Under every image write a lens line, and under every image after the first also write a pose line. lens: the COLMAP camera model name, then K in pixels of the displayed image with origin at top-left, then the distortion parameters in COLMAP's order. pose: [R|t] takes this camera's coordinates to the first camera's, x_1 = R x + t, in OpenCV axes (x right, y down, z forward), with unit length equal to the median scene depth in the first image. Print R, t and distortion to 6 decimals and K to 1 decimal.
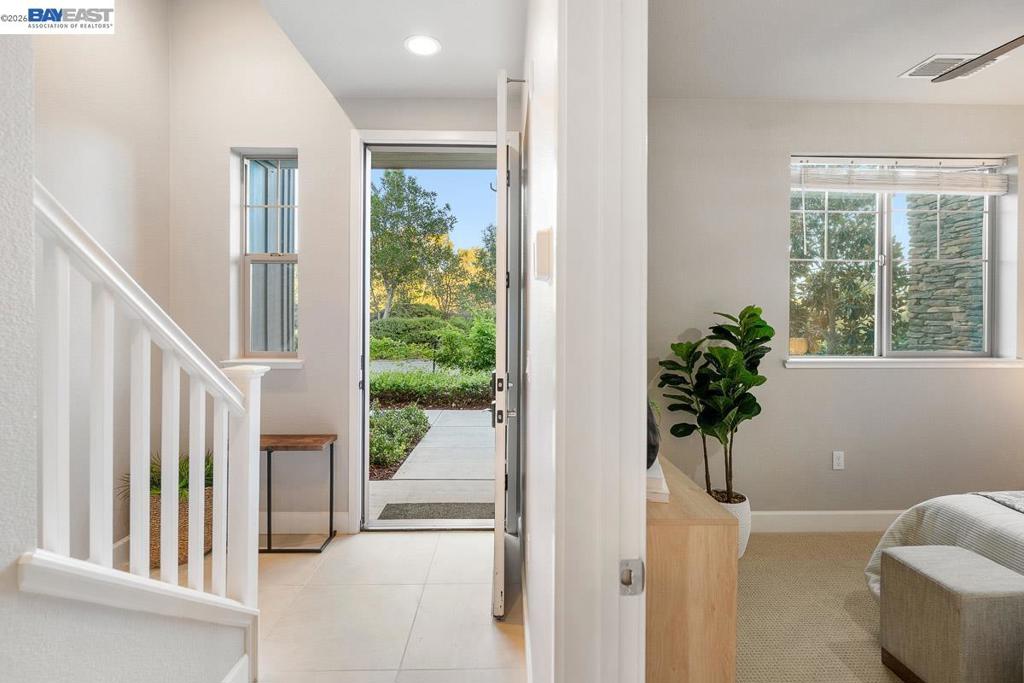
lens RADIAL K [[499.4, 0, 520.0], [0, 499.4, 310.9], [0, 0, 1]] dist [0.001264, -0.000663]
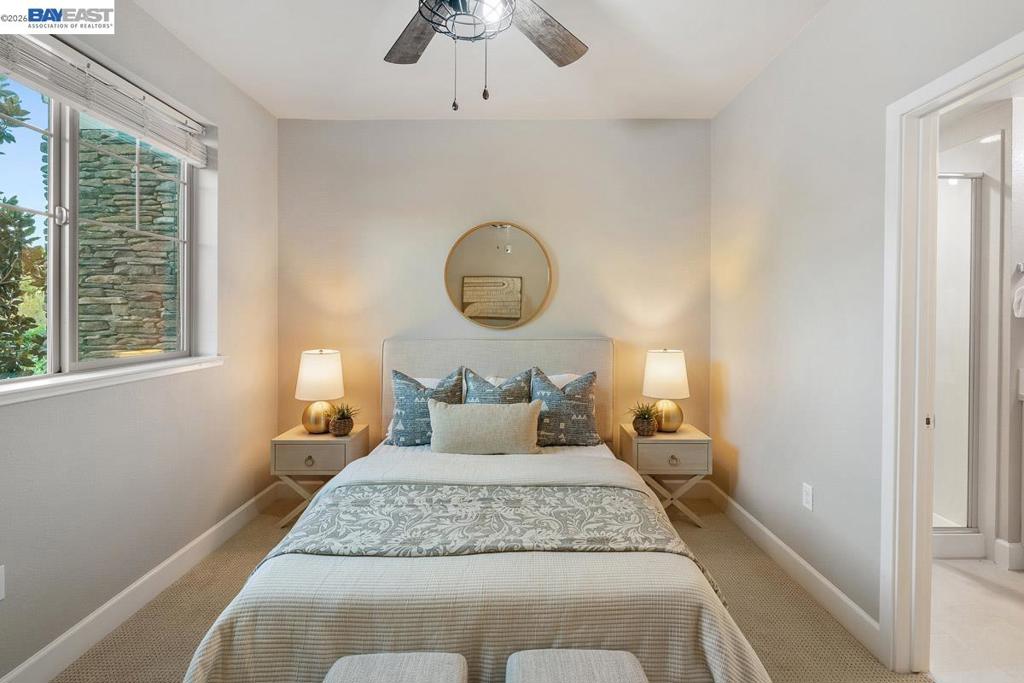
lens RADIAL K [[464.3, 0, 515.3], [0, 464.3, 316.5], [0, 0, 1]] dist [-0.004300, -0.000257]
pose [[0.026367, -0.014631, 0.999545, 0.171695], [-0.006520, 0.999869, 0.014808, 0.009803], [-0.999631, -0.006907, 0.026268, 0.425801]]
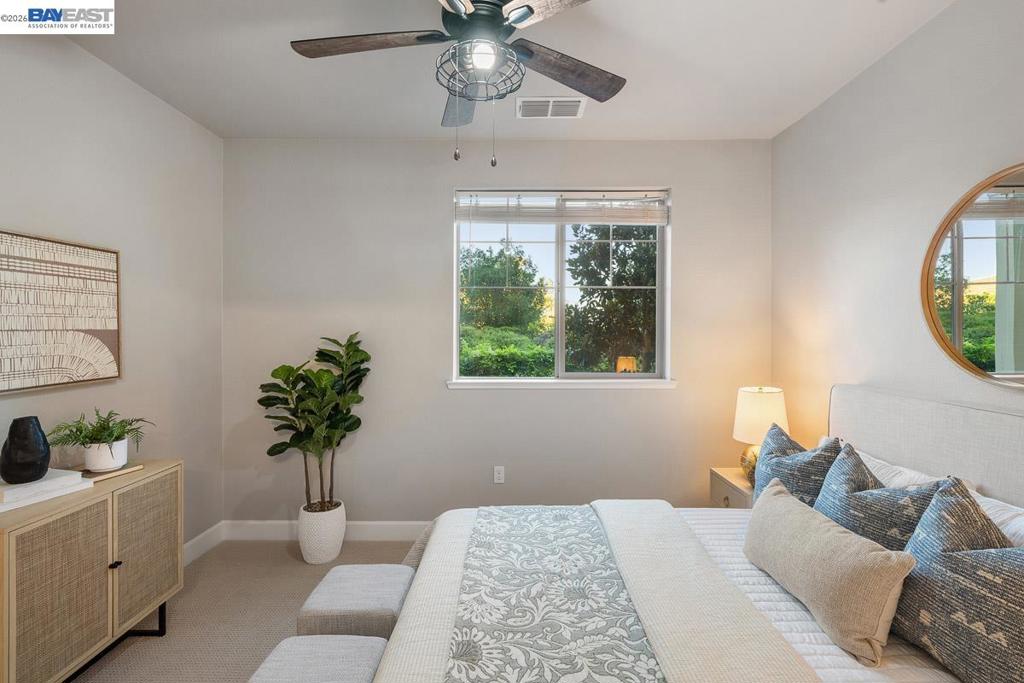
lens RADIAL K [[464.3, 0, 516.1], [0, 464.3, 333.1], [0, 0, 1]] dist [-0.004300, -0.000257]
pose [[0.999545, -0.004026, -0.029903, 0.665940], [0.004240, 0.999966, 0.007126, -0.011688], [0.029873, -0.007250, 0.999527, 0.006275]]
